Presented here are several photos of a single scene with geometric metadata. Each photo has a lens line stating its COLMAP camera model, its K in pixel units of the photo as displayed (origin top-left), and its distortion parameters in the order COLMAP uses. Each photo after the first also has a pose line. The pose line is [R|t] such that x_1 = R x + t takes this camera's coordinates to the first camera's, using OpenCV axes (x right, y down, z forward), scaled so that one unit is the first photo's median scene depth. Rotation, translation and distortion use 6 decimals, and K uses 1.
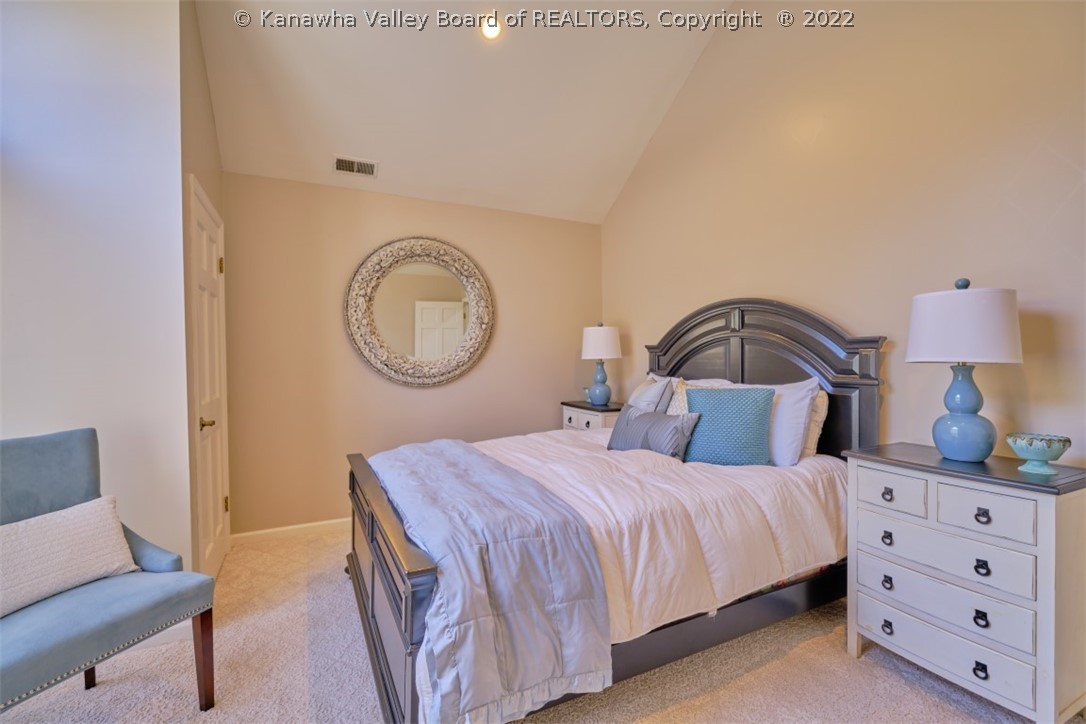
lens RADIAL K [[478.0, 0, 548.1], [0, 478.0, 361.2], [0, 0, 1]] dist [-0.000562, -0.002828]
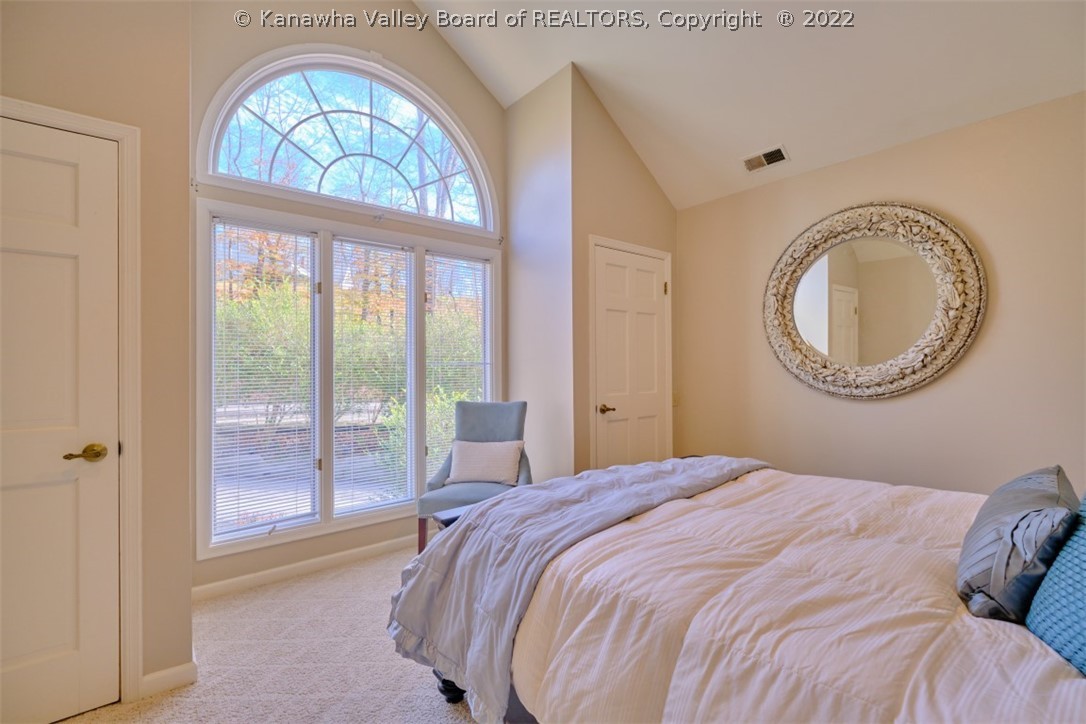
lens RADIAL K [[478.0, 0, 546.4], [0, 478.0, 362.6], [0, 0, 1]] dist [-0.000562, -0.002828]
pose [[0.216048, 0.004737, -0.976371, 0.402249], [-0.007338, 0.999968, 0.003228, -0.005067], [0.976355, 0.006467, 0.216076, 0.355464]]
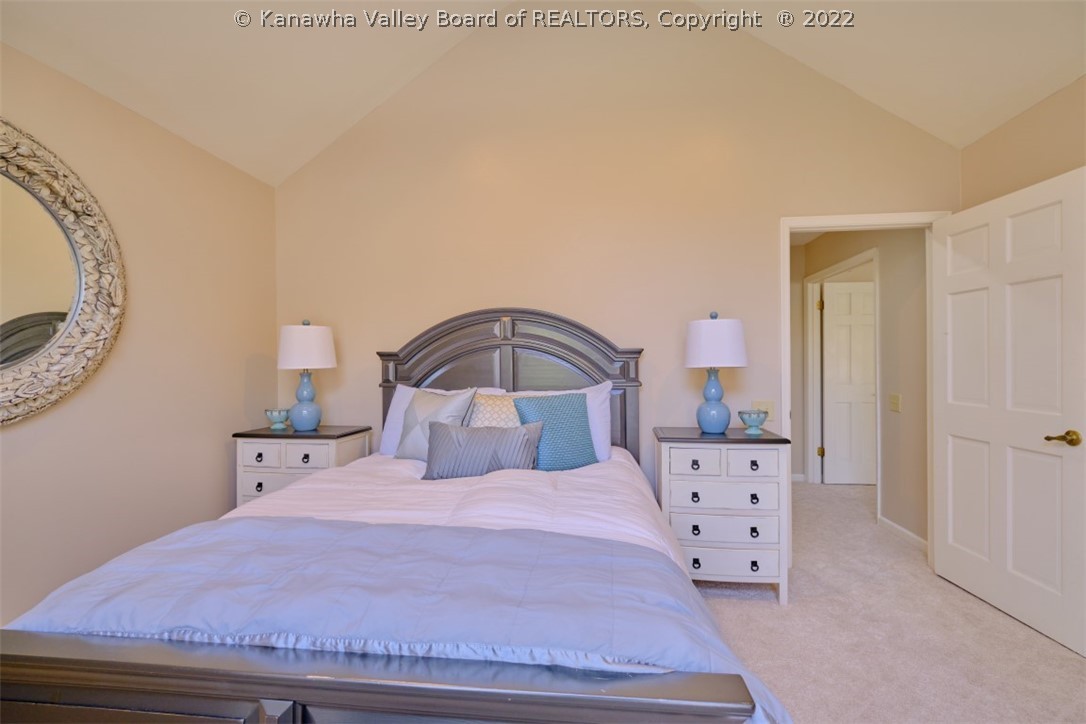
lens RADIAL K [[478.0, 0, 547.0], [0, 478.0, 362.8], [0, 0, 1]] dist [-0.000562, -0.002828]
pose [[0.555849, 0.002964, 0.831278, -0.337637], [0.013235, 0.999835, -0.012415, 0.000154], [-0.831178, 0.017903, 0.555719, 0.305208]]
